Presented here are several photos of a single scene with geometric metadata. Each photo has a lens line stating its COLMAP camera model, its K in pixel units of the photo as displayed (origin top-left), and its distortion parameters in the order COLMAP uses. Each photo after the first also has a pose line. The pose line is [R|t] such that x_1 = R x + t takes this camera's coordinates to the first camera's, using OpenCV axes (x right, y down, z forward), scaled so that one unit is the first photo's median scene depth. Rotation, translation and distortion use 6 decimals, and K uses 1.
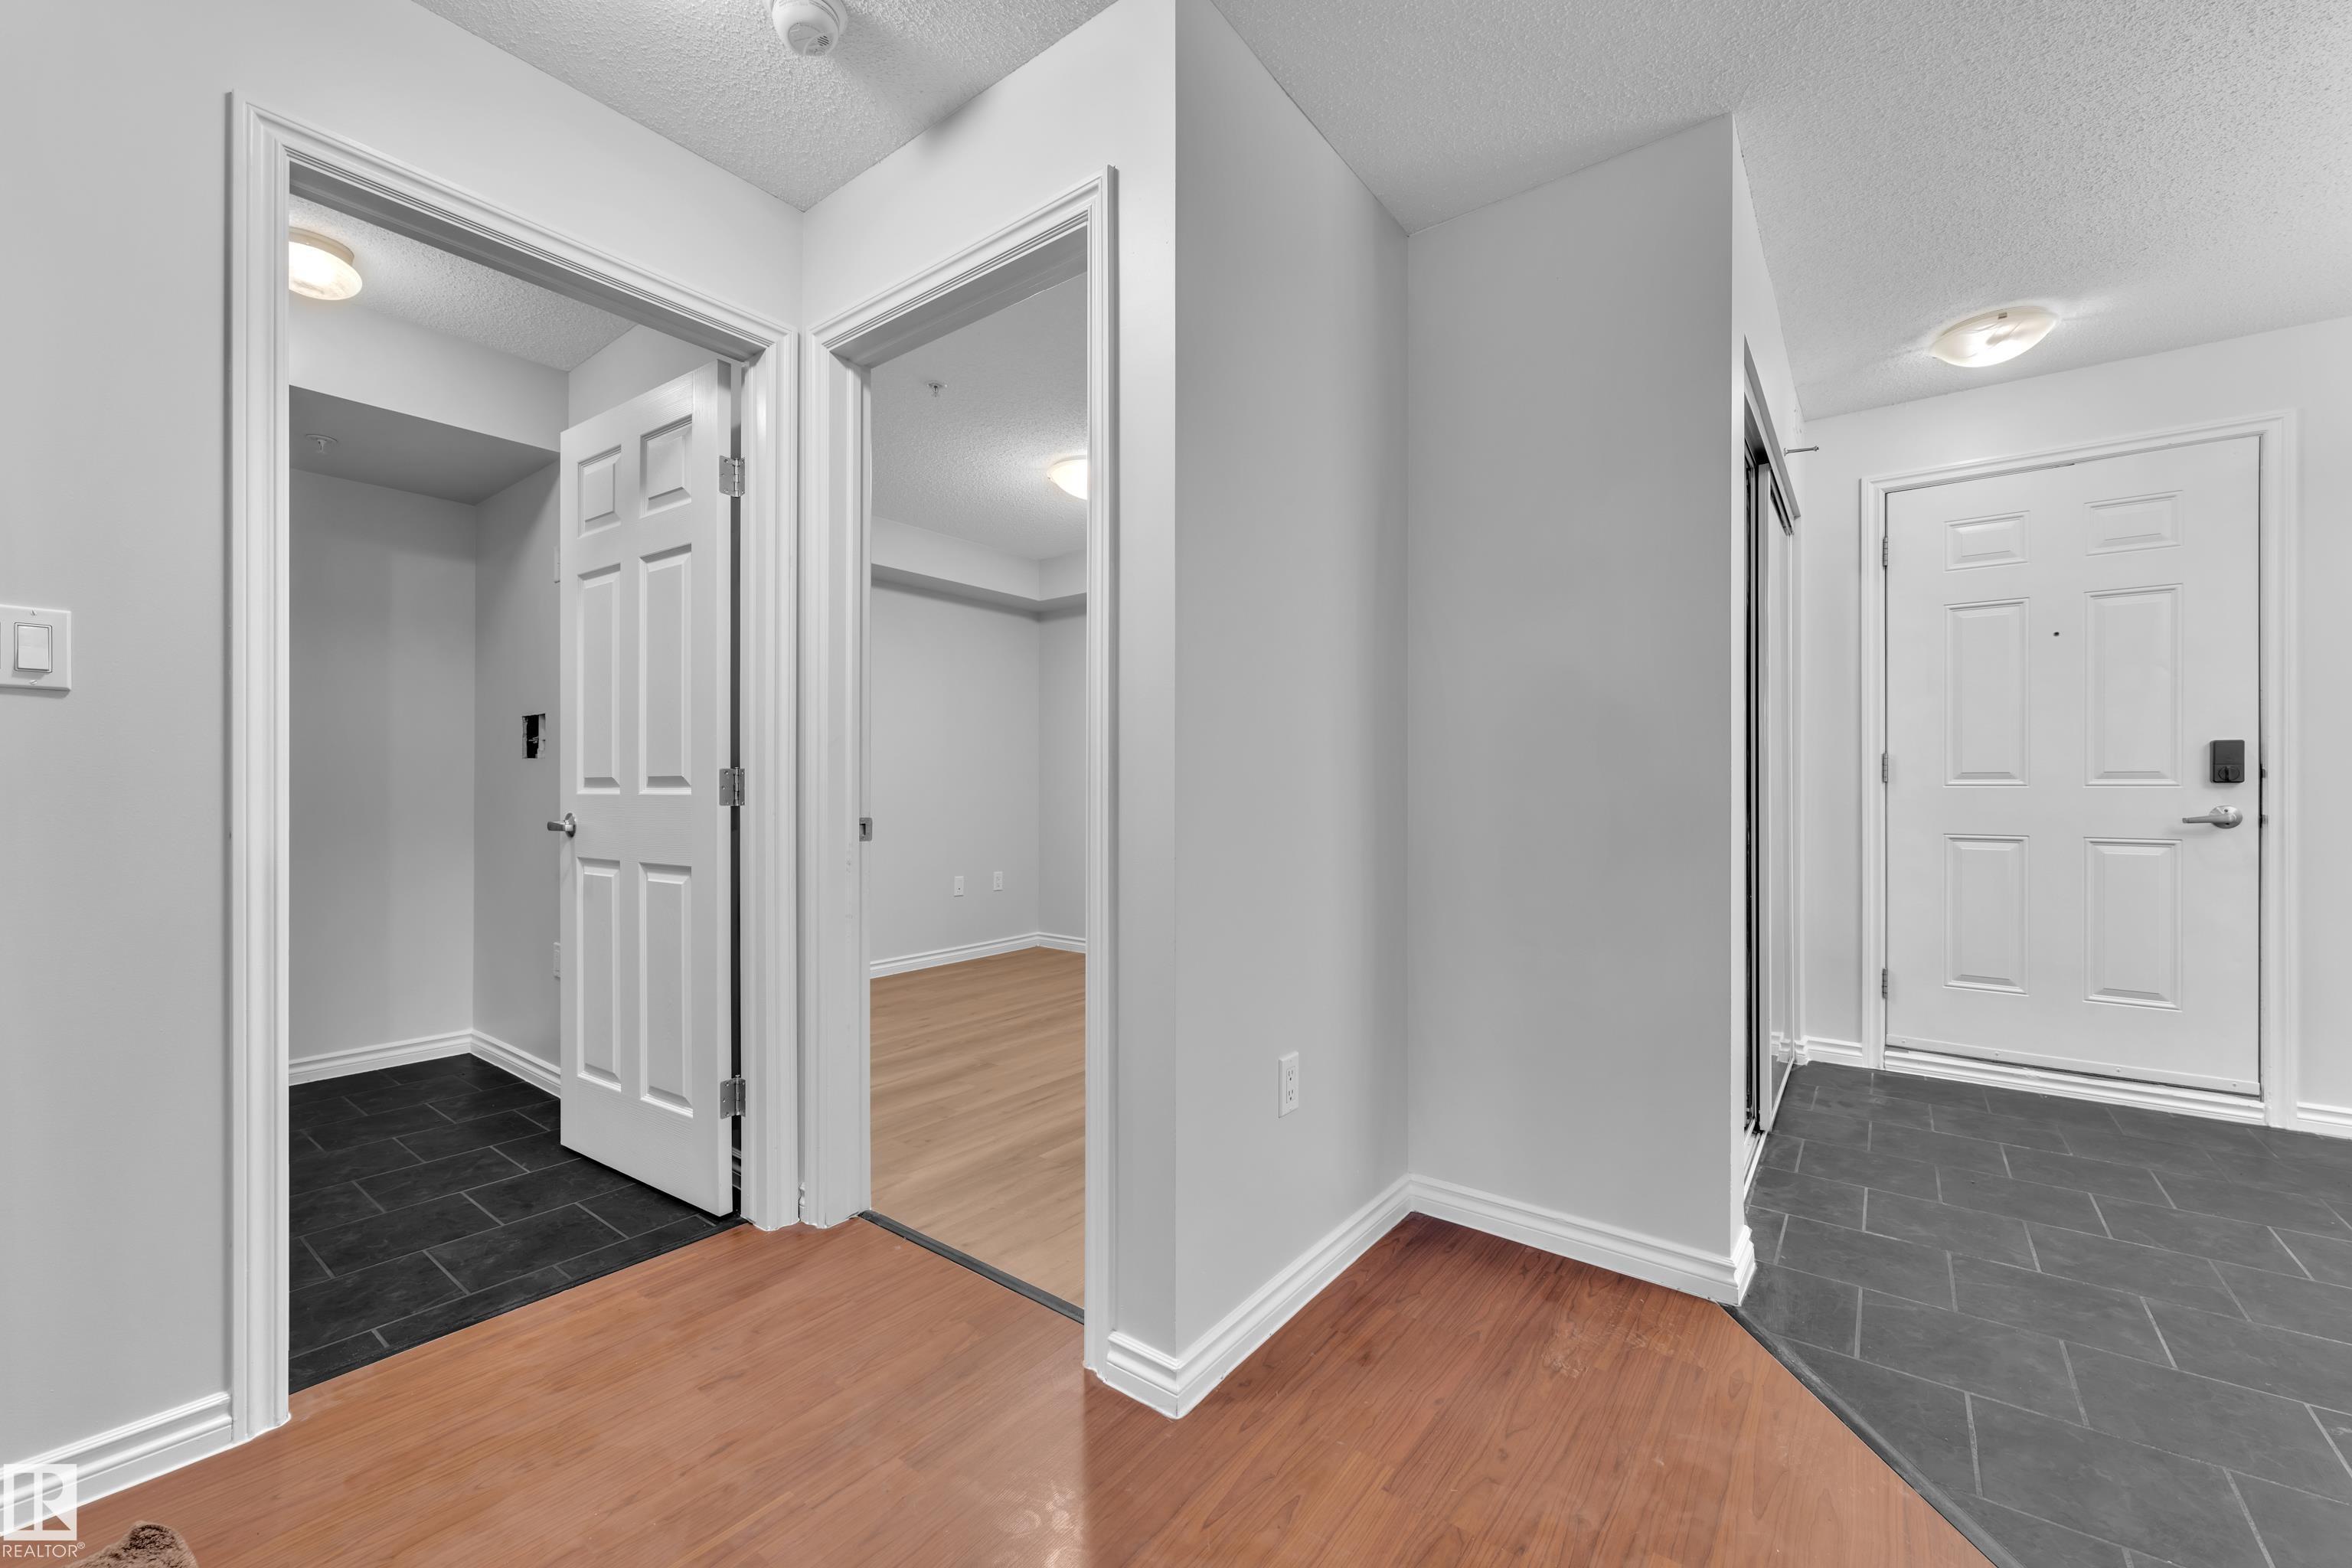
lens RADIAL K [[946.0, 0, 1190.2], [0, 946.0, 789.0], [0, 0, 1]] dist [0.006685, -0.000036]
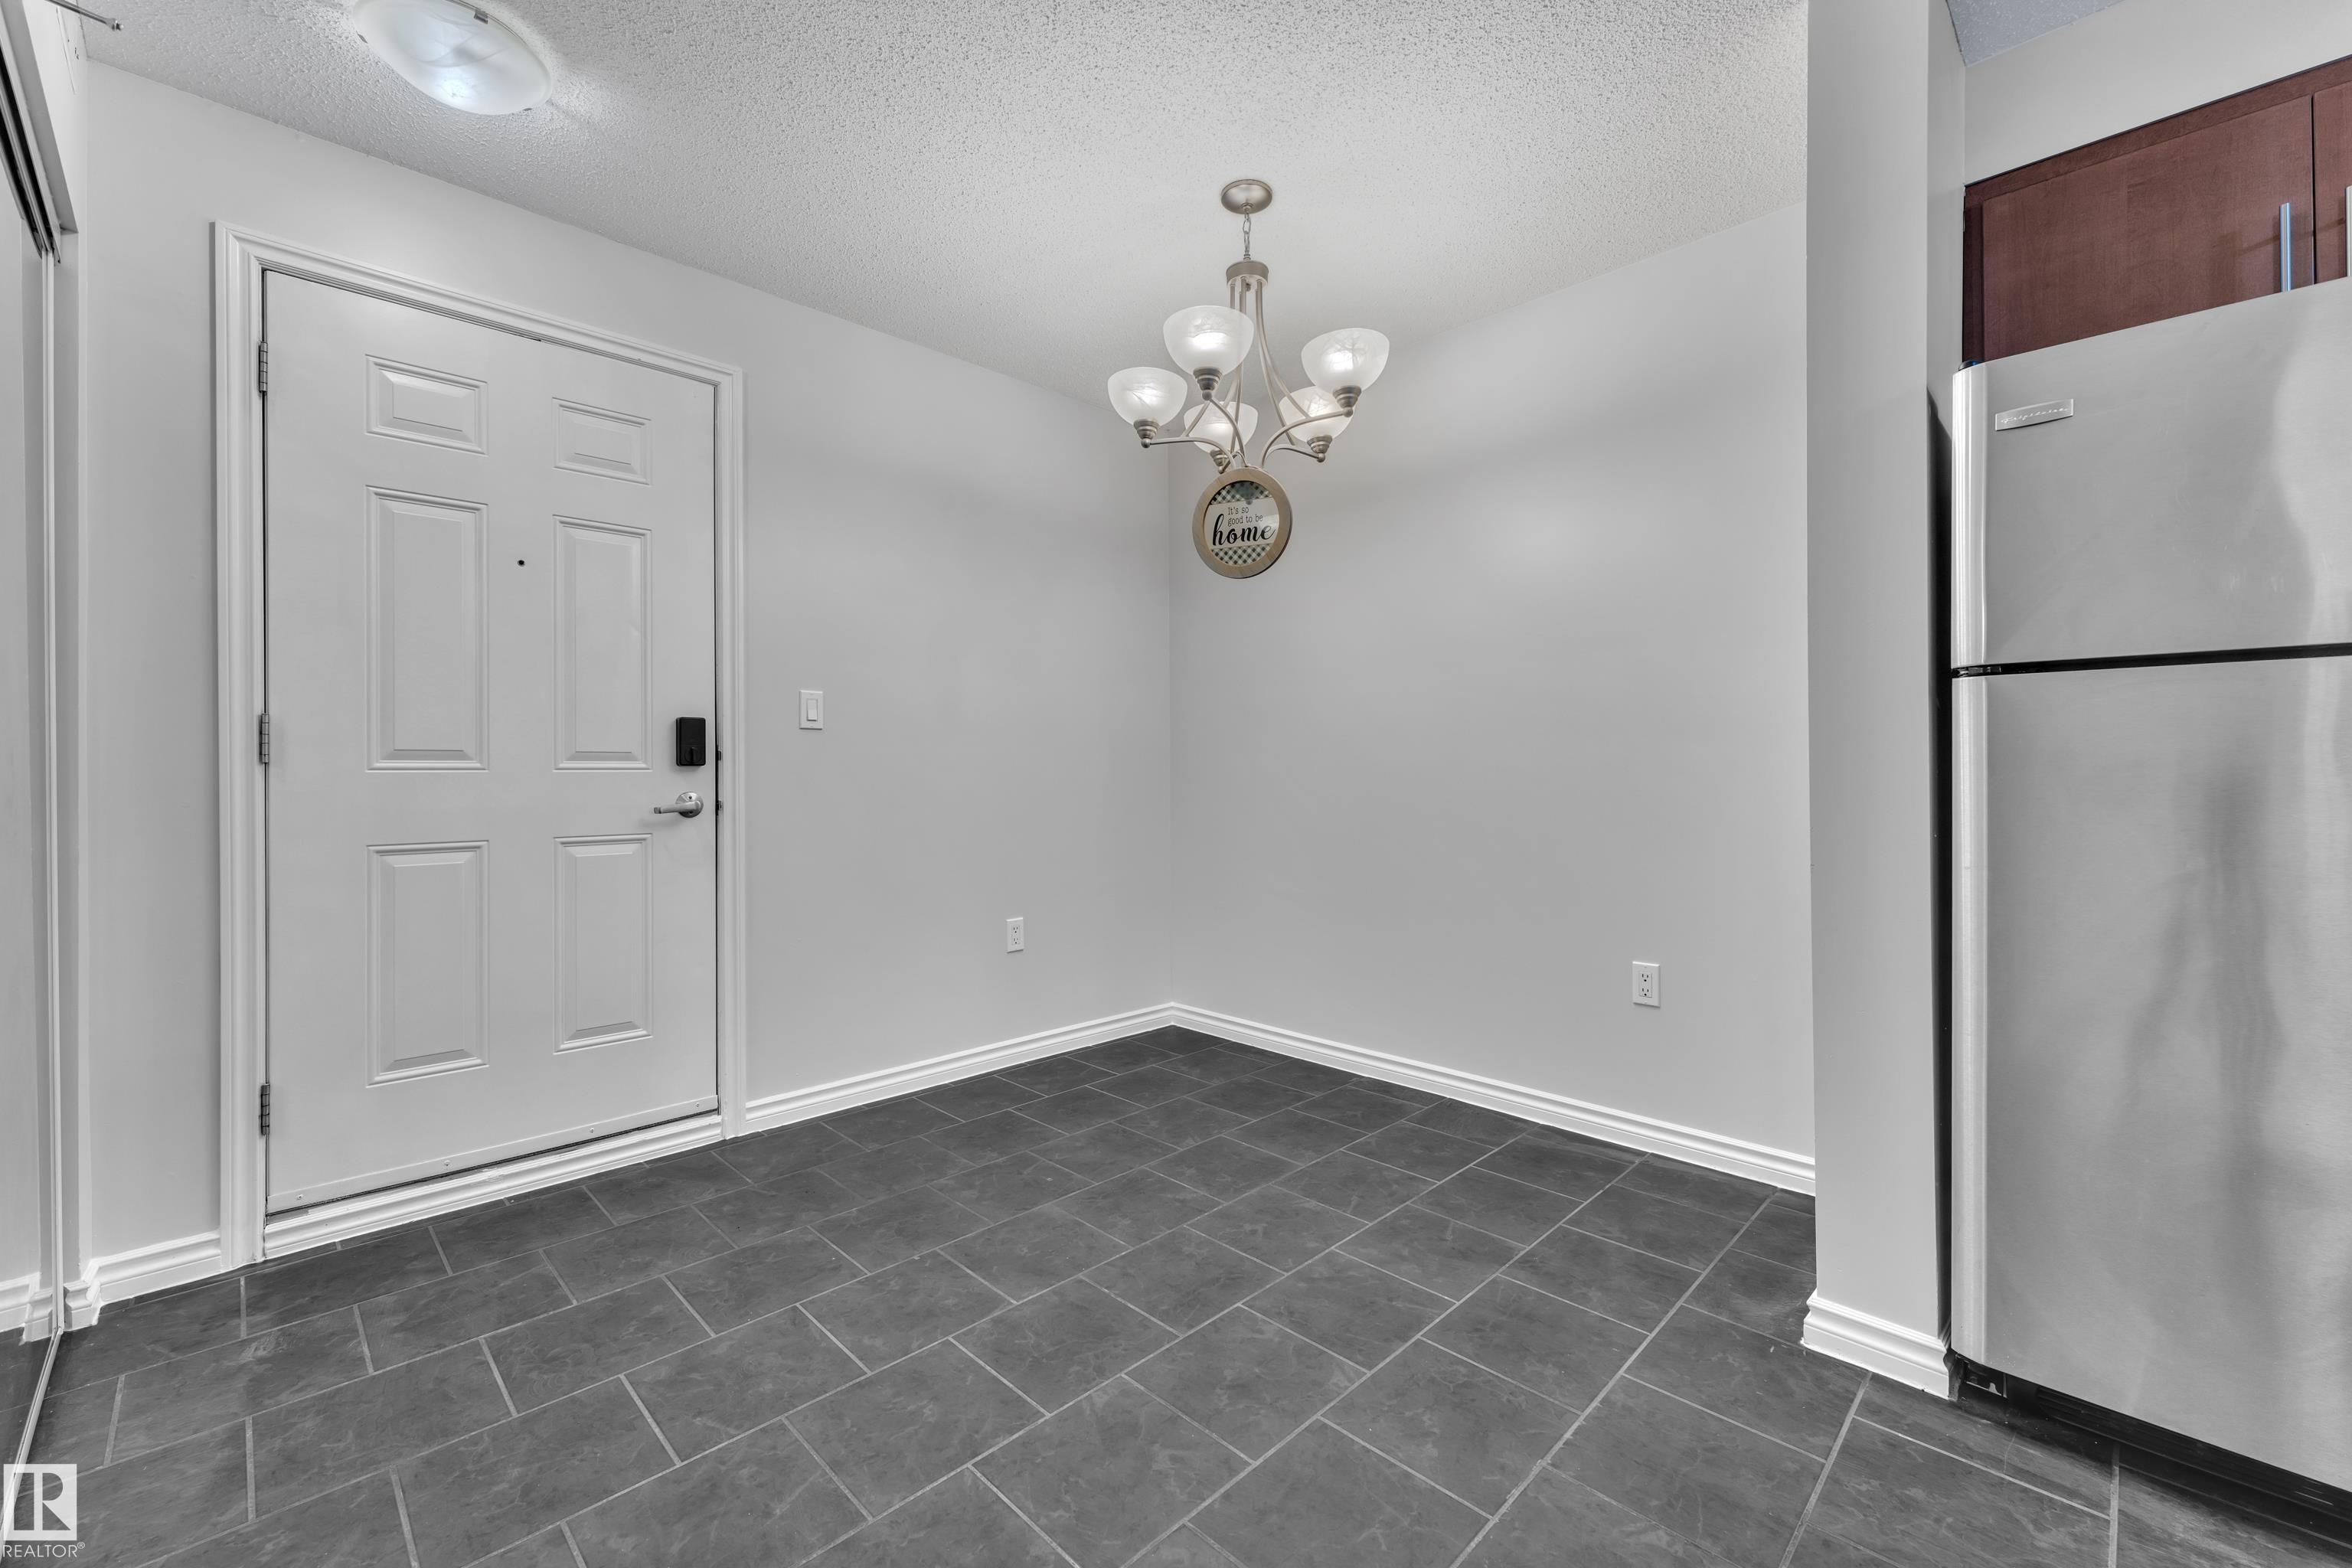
lens RADIAL K [[961.2, 0, 1180.0], [0, 961.2, 769.6], [0, 0, 1]] dist [-0.001581, -0.000104]
pose [[0.152386, 0.002052, 0.988319, 0.271787], [0.006312, 0.999975, -0.003049, 0.002642], [-0.988301, 0.006703, 0.152369, 0.409229]]
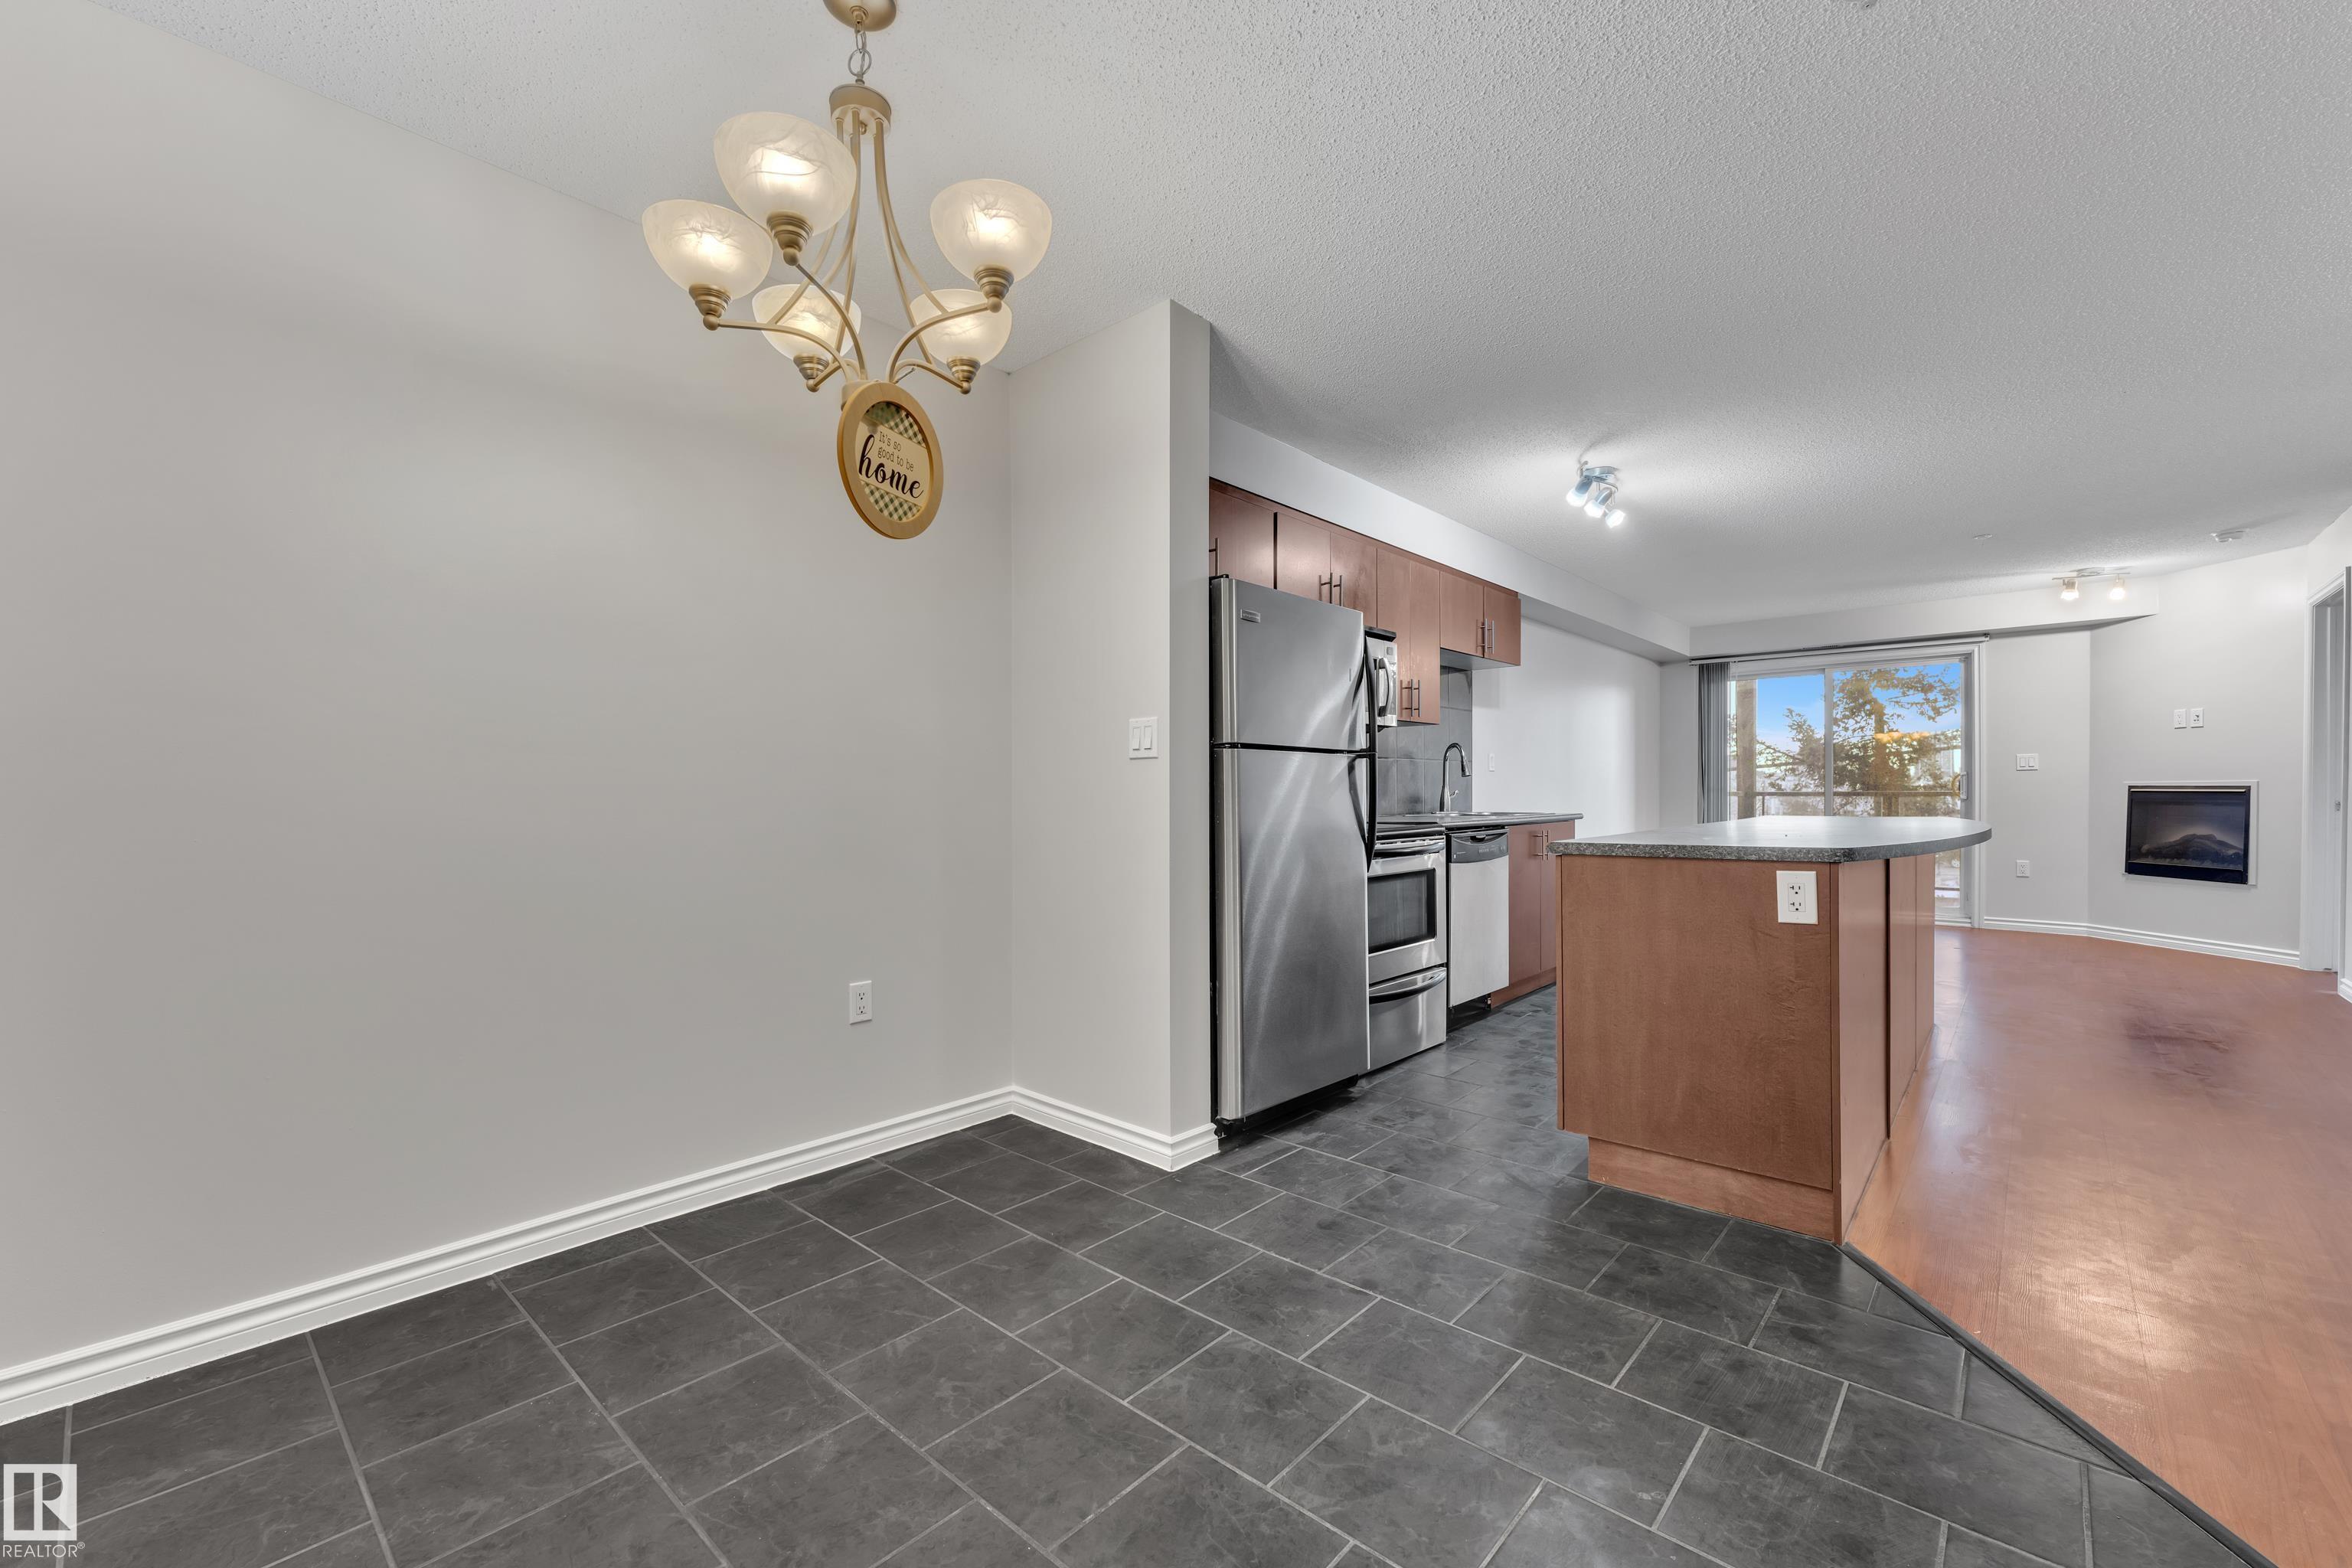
lens RADIAL K [[954.4, 0, 1172.0], [0, 954.4, 806.0], [0, 0, 1]] dist [0.002124, 0.000721]
pose [[-0.994473, 0.002966, 0.104954, 0.802683], [0.004602, 0.999872, 0.015353, -0.003601], [-0.104895, 0.015751, -0.994359, 1.001368]]
